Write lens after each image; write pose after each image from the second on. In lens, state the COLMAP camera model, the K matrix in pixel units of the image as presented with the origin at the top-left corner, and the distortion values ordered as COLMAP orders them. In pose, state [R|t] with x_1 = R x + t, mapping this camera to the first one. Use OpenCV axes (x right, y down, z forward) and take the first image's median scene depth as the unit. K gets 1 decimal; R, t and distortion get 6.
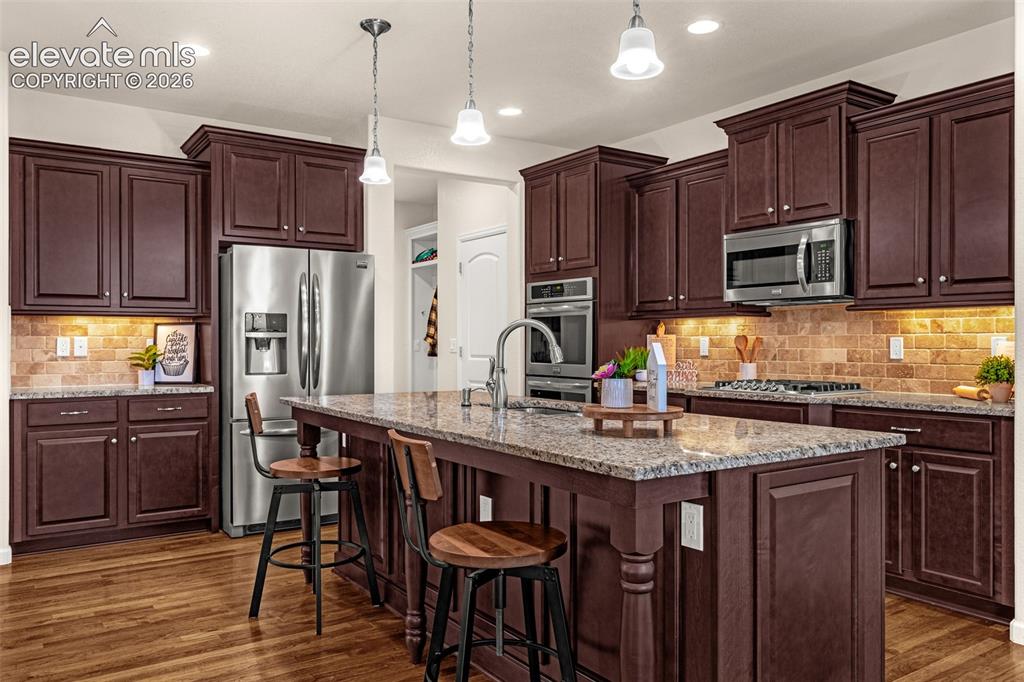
lens RADIAL K [[747.9, 0, 512.0], [0, 747.9, 341.0], [0, 0, 1]] dist [-0.001204, 0.000205]
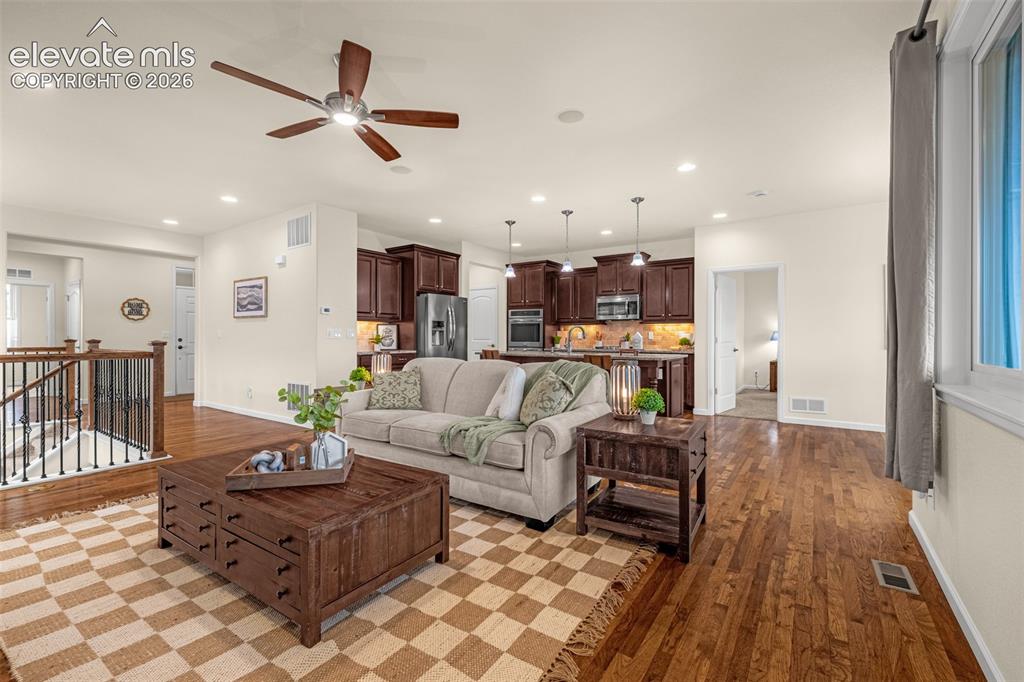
lens RADIAL K [[439.5, 0, 509.0], [0, 439.5, 335.3], [0, 0, 1]] dist [-0.000014, 0.000004]
pose [[0.931353, 0.004564, 0.364088, -0.631538], [-0.004484, 0.999989, -0.001067, 0.011355], [-0.364089, -0.000639, 0.931364, -0.449753]]
